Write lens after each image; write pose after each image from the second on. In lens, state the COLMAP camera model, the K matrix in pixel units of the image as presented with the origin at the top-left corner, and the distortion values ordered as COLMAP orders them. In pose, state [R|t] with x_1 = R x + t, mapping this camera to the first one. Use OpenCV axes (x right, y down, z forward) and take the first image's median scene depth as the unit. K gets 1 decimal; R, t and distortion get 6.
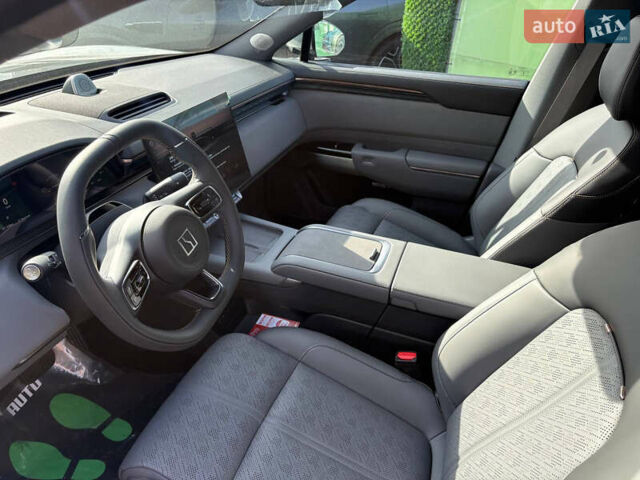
lens RADIAL K [[480.0, 0, 334.1], [0, 480.0, 240.0], [0, 0, 1]] dist [0.071175, -0.098681]
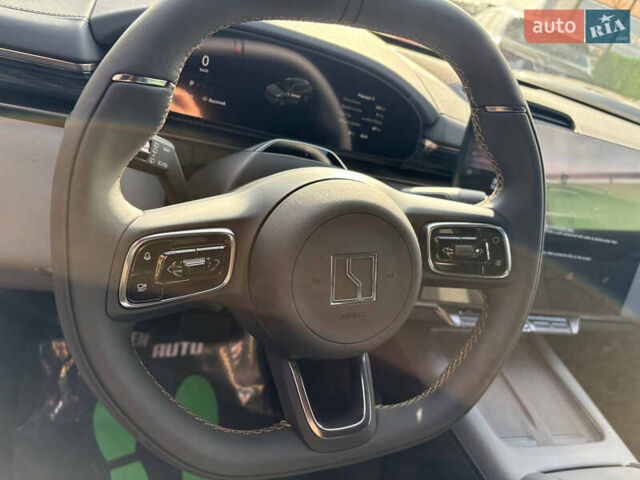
lens RADIAL K [[480.0, 0, 334.1], [0, 480.0, 240.0], [0, 0, 1]] dist [0.071175, -0.098681]
pose [[0.560819, 0.492085, -0.665834, -0.036226], [-0.636978, 0.770189, 0.032694, -0.015330], [0.528906, 0.405786, 0.745383, 0.455427]]
